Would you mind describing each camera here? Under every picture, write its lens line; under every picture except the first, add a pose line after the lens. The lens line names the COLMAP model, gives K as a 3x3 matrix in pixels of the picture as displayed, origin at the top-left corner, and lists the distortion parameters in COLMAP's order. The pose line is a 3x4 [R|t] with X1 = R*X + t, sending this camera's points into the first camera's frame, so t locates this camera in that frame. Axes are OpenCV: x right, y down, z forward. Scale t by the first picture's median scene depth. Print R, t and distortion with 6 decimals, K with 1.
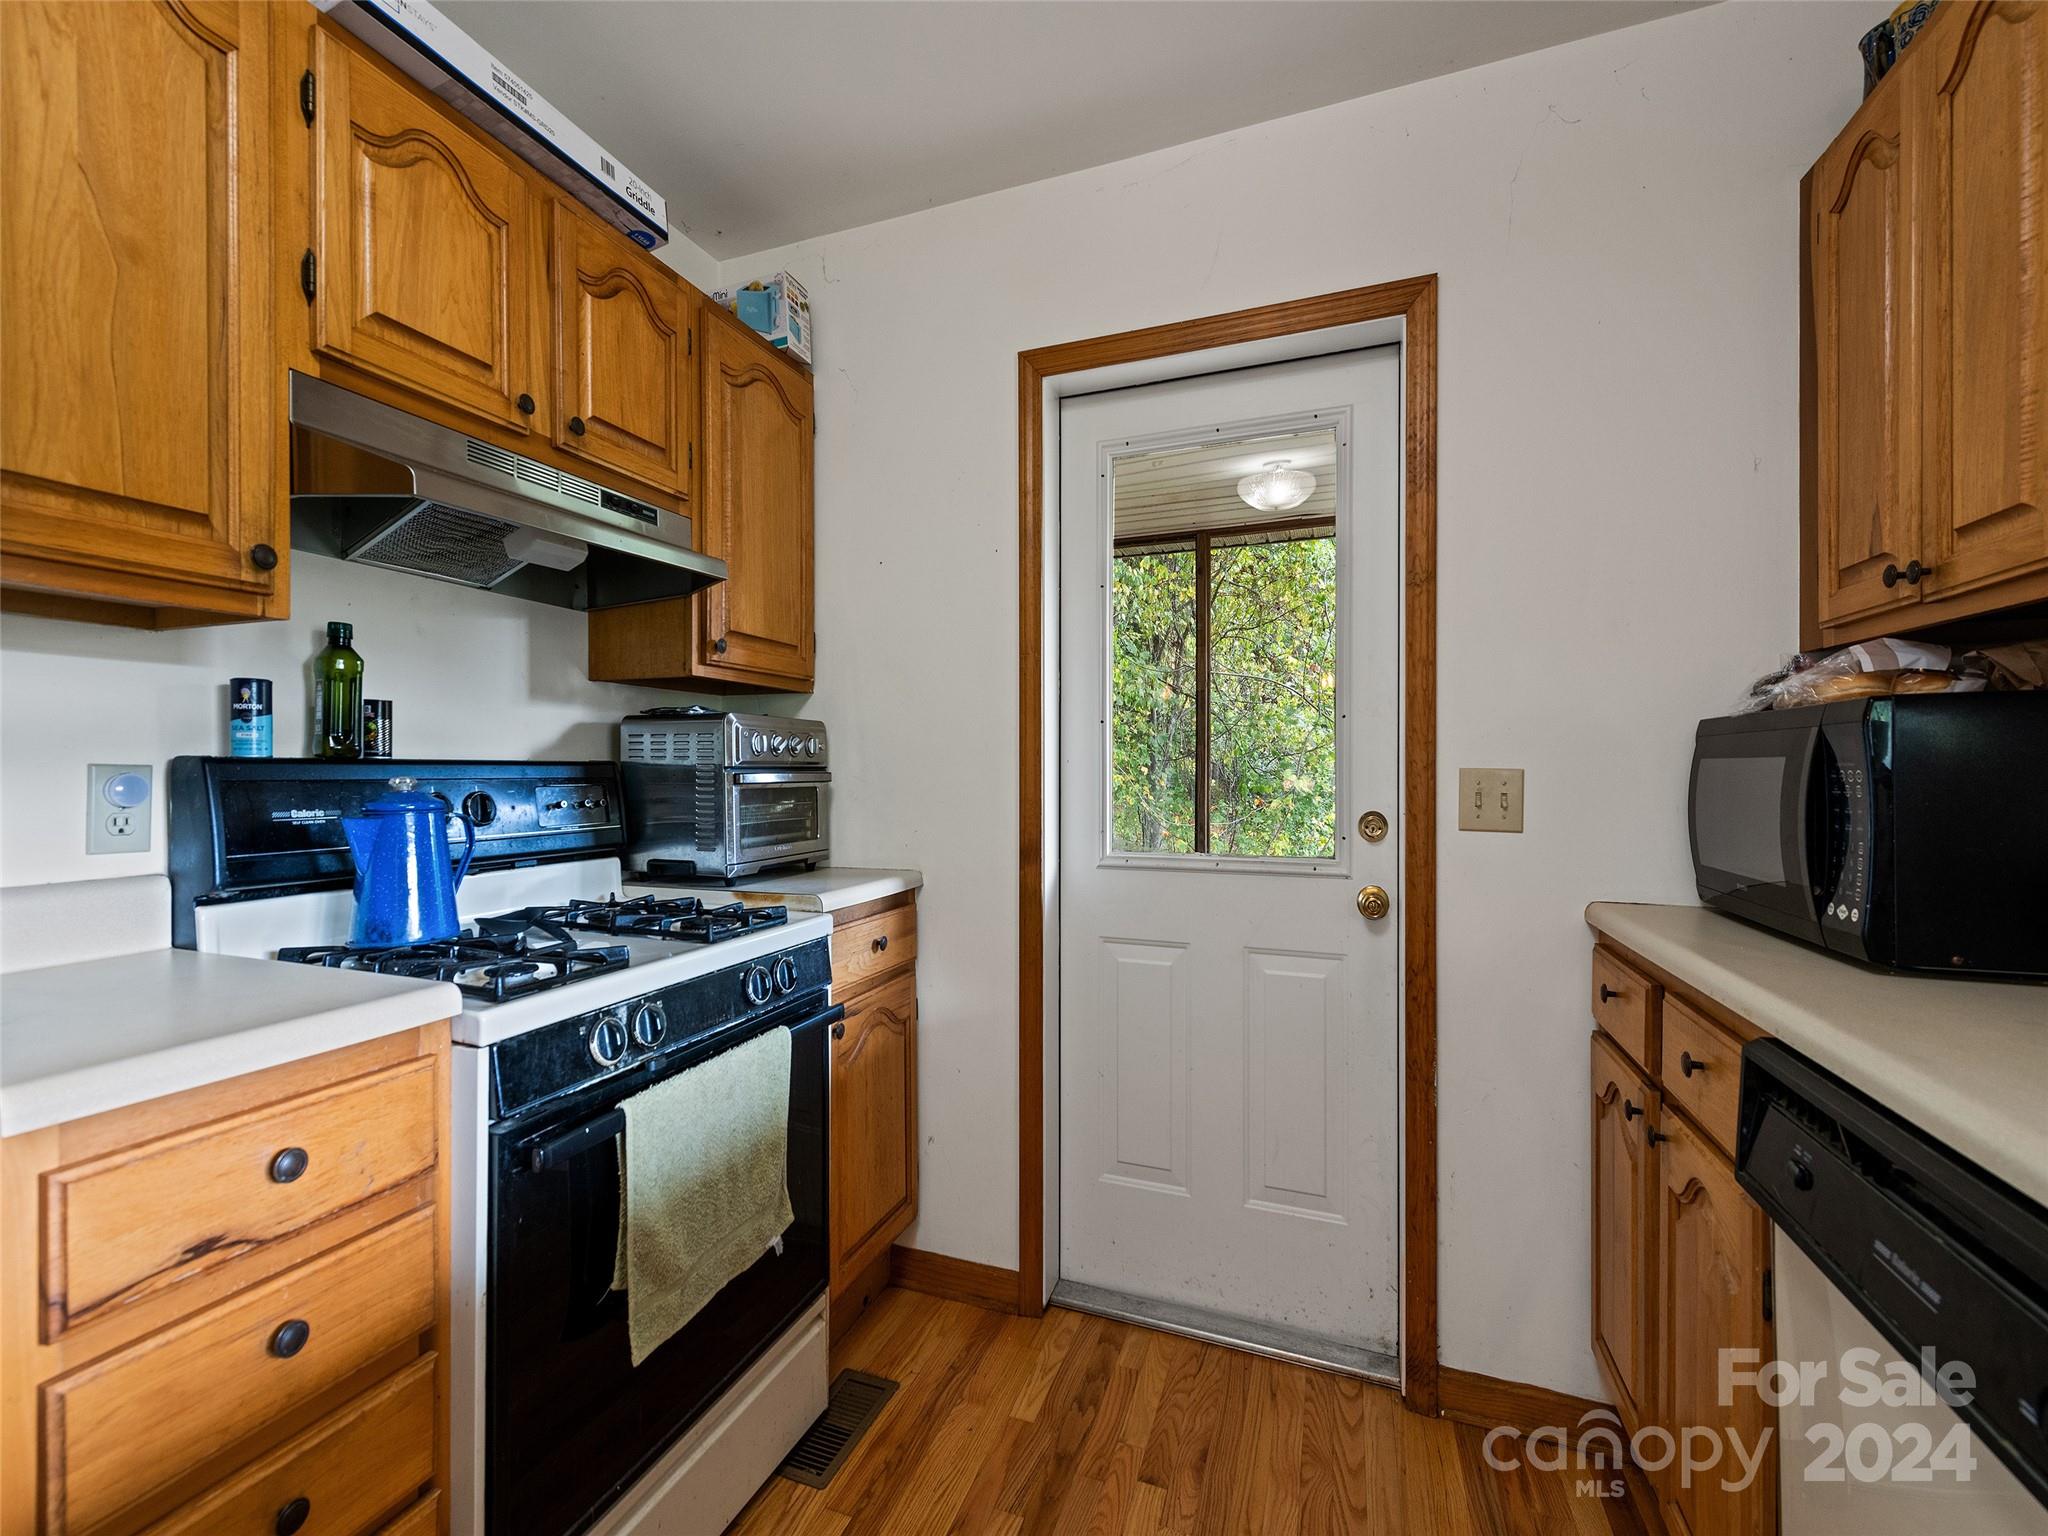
lens RADIAL K [[862.5, 0, 1024.0], [0, 862.5, 768.0], [0, 0, 1]] dist [0.009409, -0.000212]
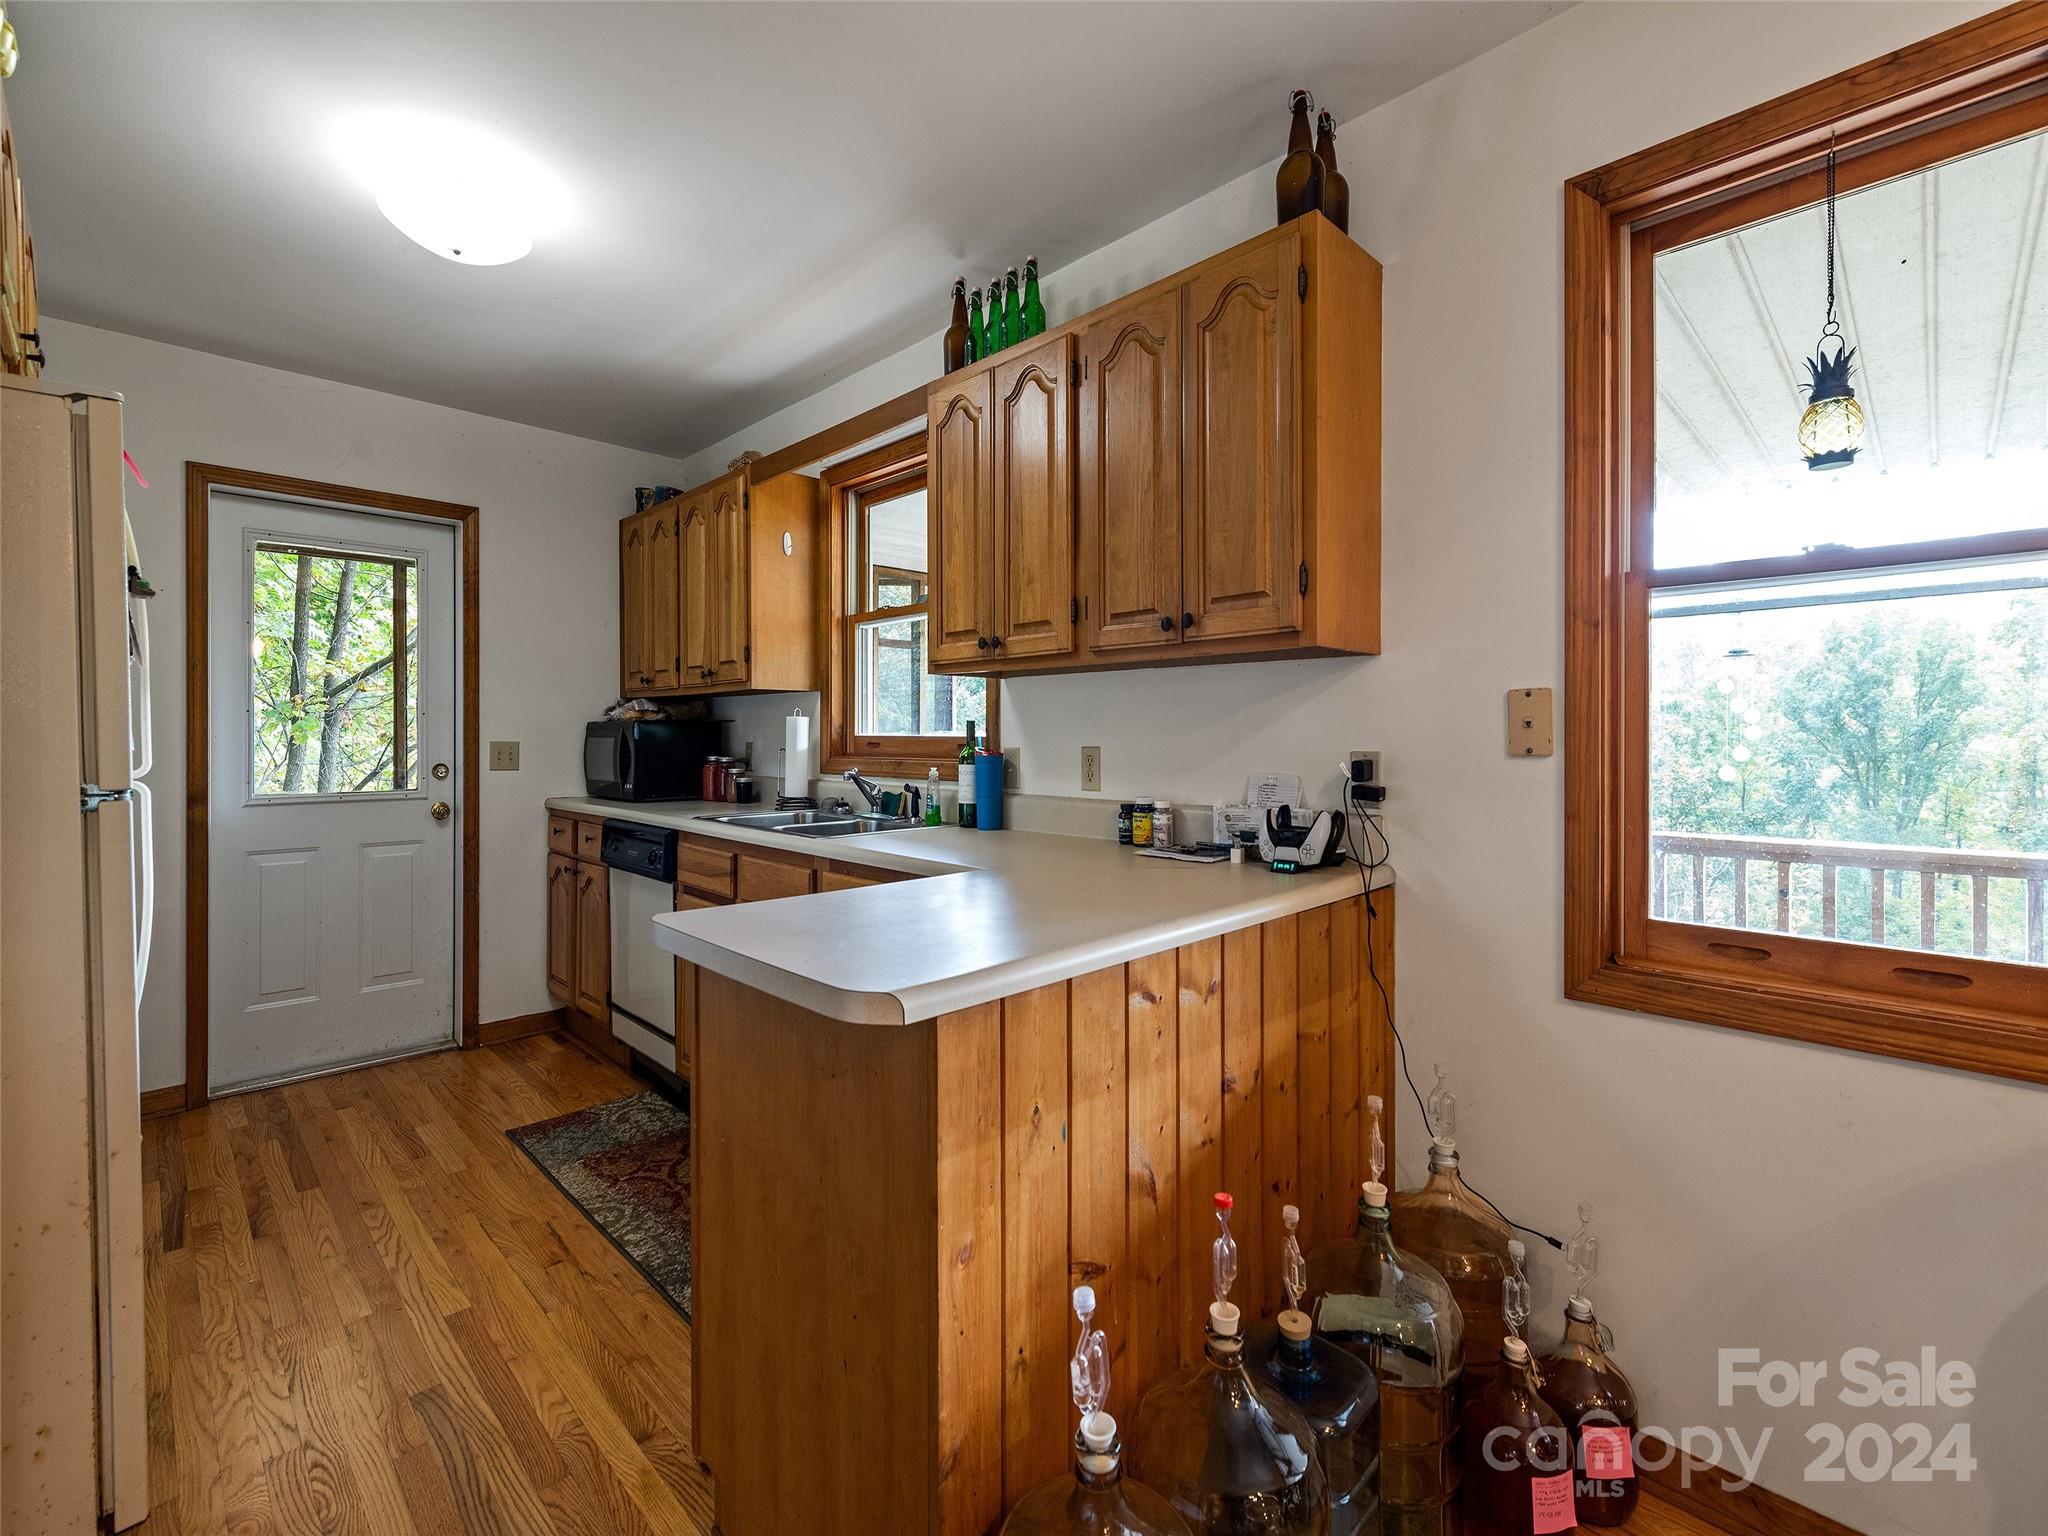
lens RADIAL K [[904.3, 0, 1033.8], [0, 904.3, 738.2], [0, 0, 1]] dist [0.001596, -0.000174]
pose [[0.415437, -0.001339, 0.909621, -0.977311], [-0.001728, 0.999996, 0.002262, -0.015455], [-0.909620, -0.002512, 0.415433, -1.158434]]
